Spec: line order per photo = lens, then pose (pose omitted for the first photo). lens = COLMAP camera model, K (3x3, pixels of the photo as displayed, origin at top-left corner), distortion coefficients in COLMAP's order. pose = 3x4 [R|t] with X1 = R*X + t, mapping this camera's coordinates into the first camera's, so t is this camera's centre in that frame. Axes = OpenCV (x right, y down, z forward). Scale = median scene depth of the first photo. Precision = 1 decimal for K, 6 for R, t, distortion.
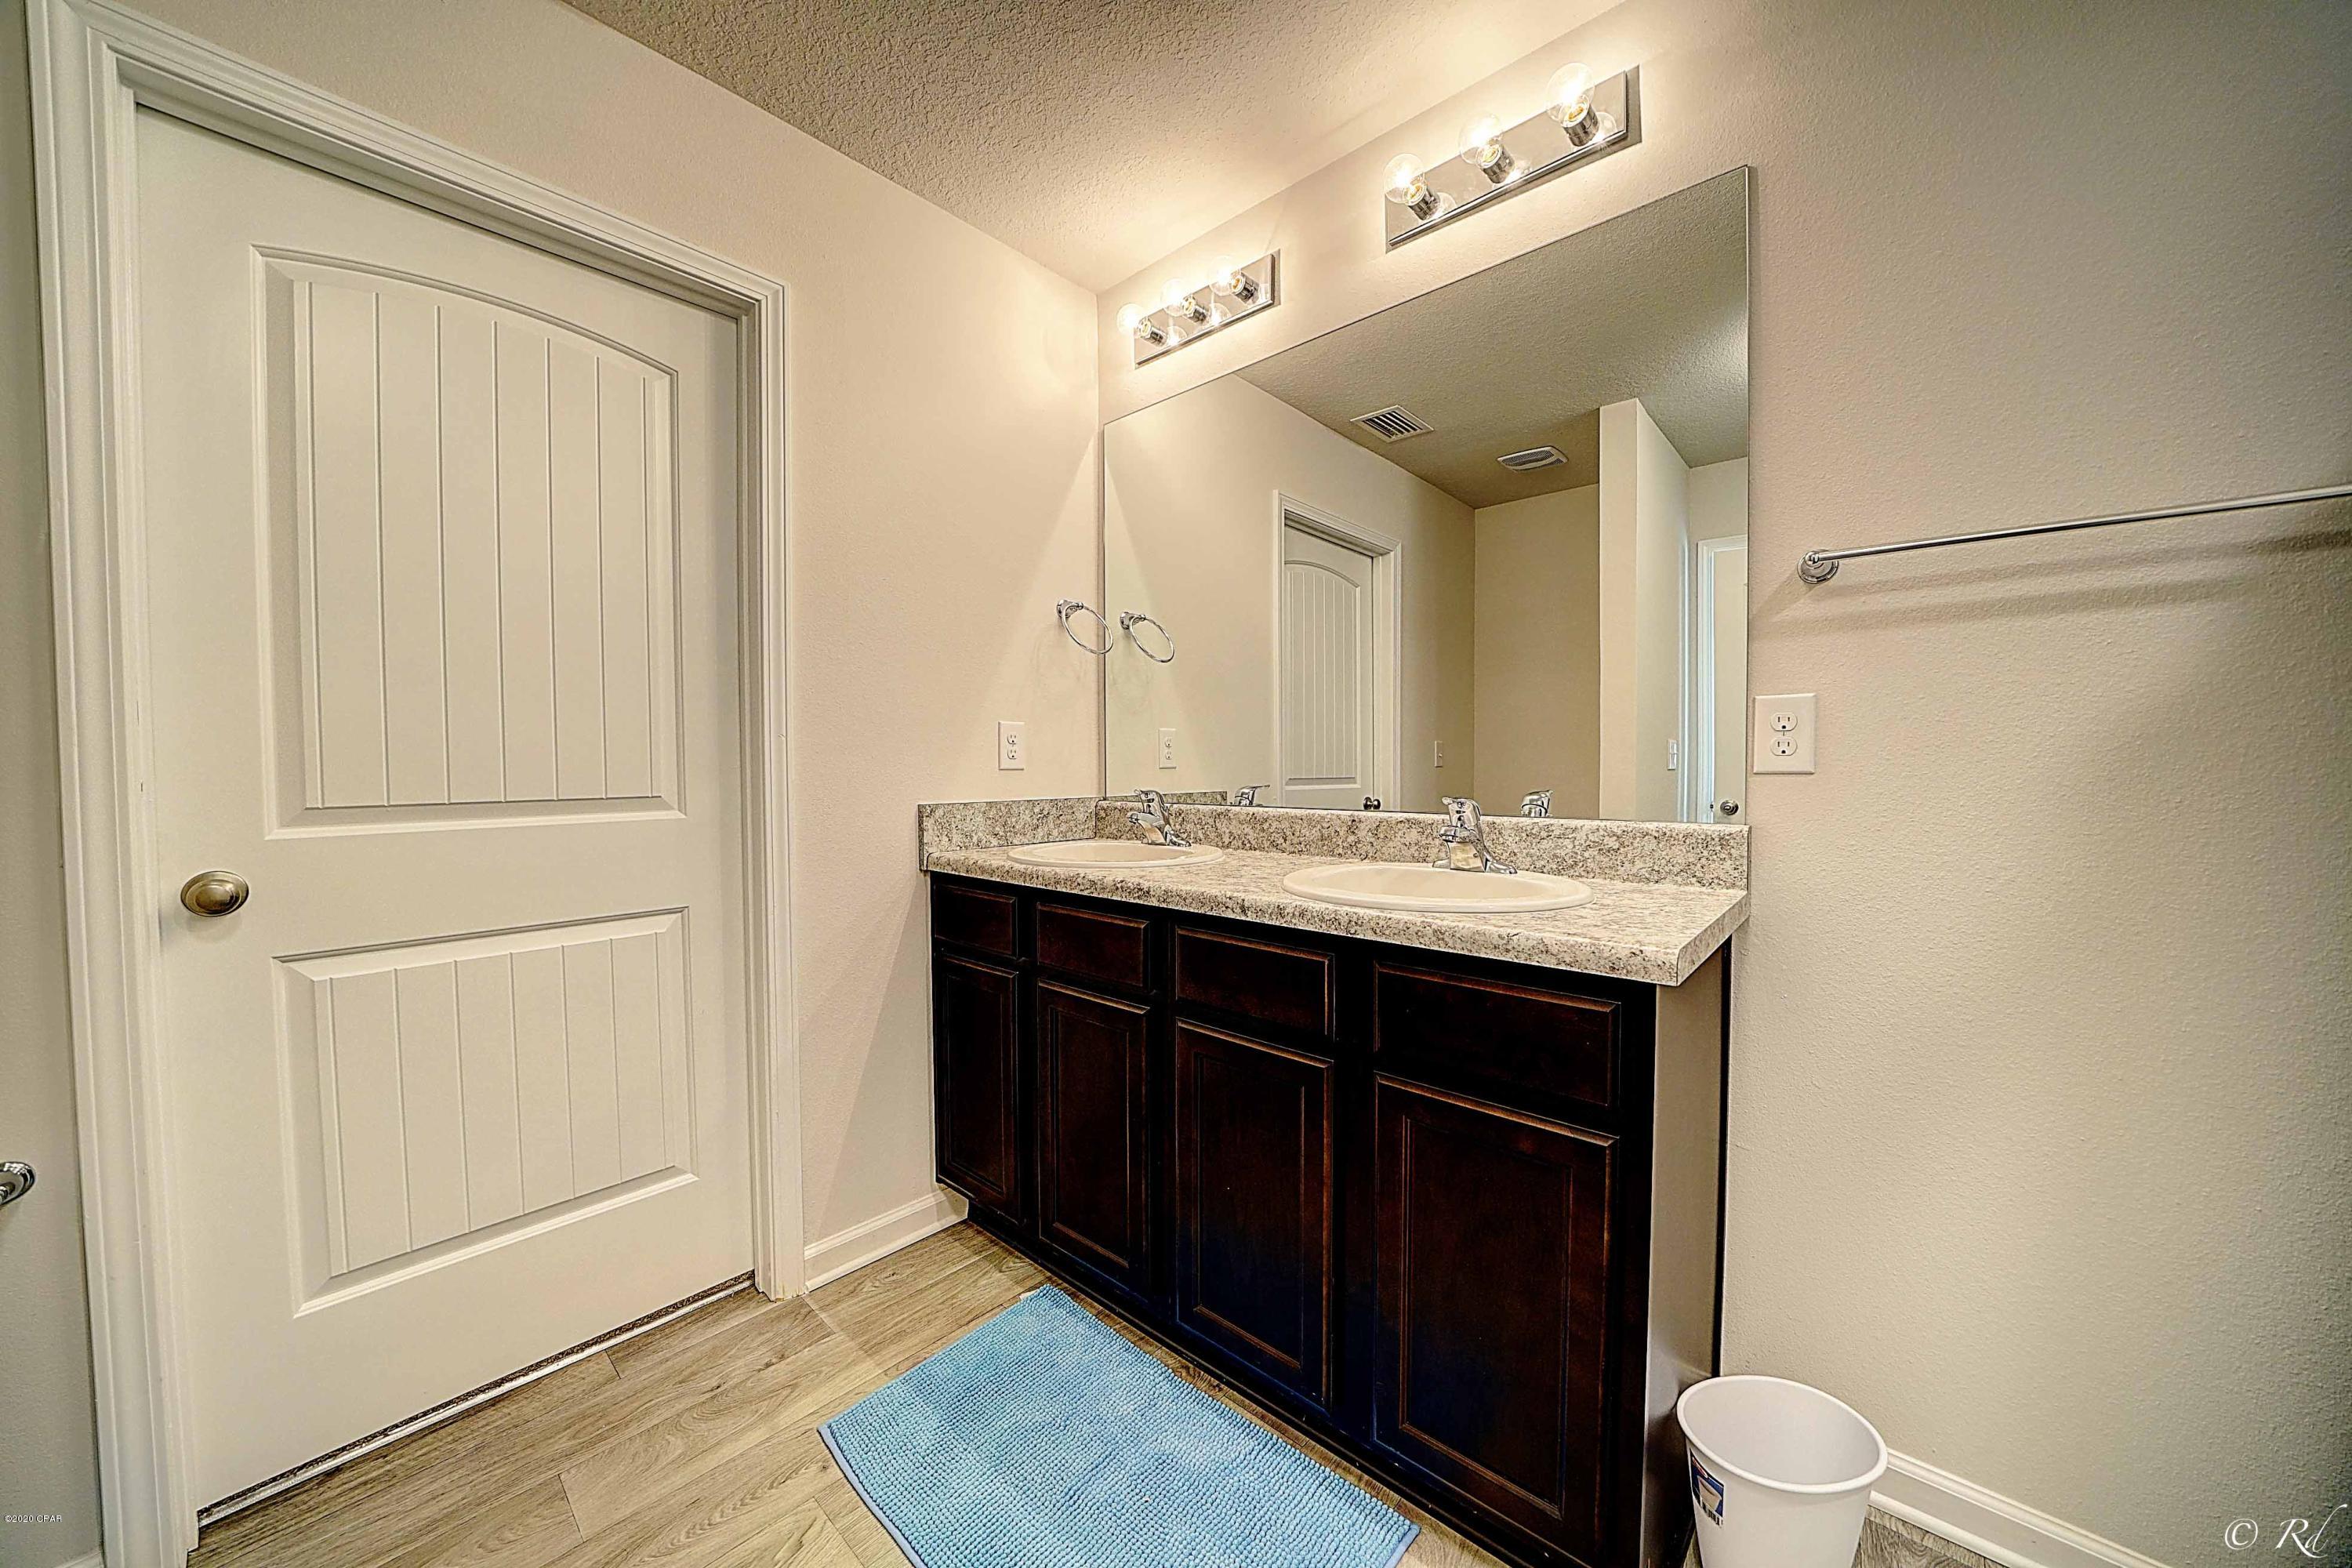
lens RADIAL K [[812.0, 0, 1176.0], [0, 812.0, 784.0], [0, 0, 1]] dist [-0.018495, 0.000313]
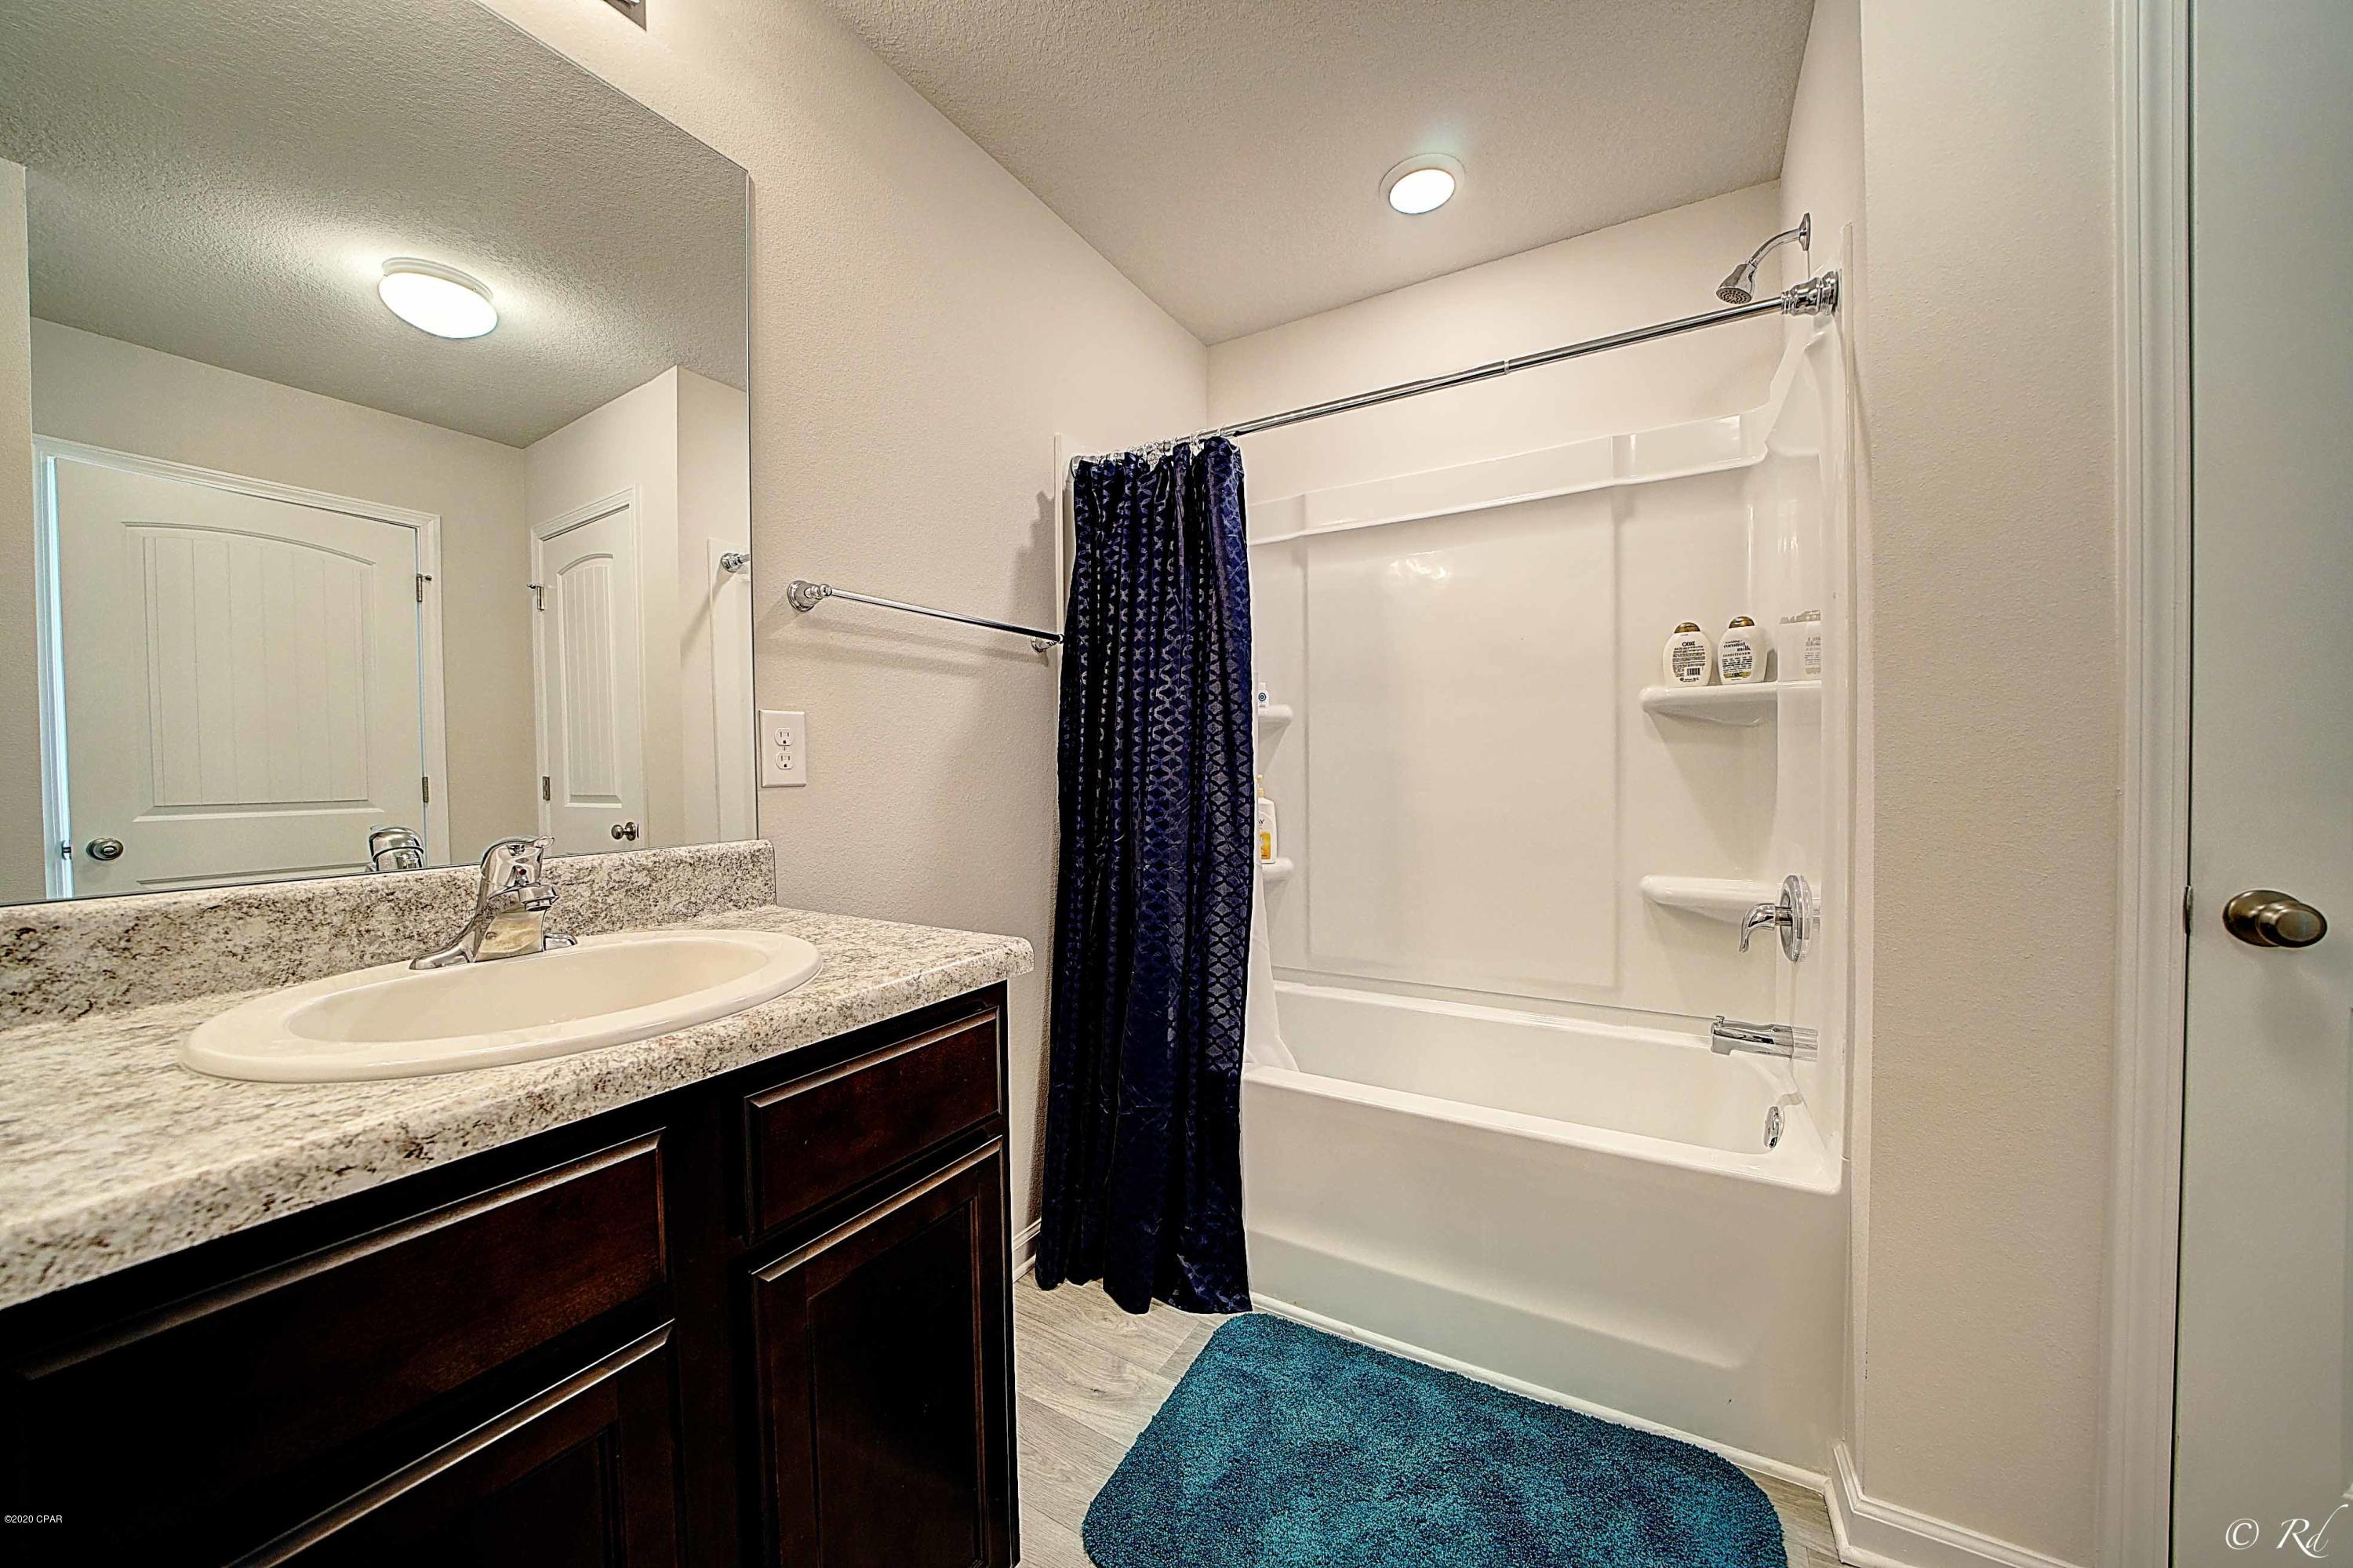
lens RADIAL K [[812.4, 0, 1176.5], [0, 812.4, 784.0], [0, 0, 1]] dist [-0.018495, 0.000313]
pose [[-0.185605, -0.013761, 0.982528, -0.362920], [0.038510, 0.999032, 0.021267, -0.018554], [-0.981869, 0.041785, -0.184895, 0.682394]]
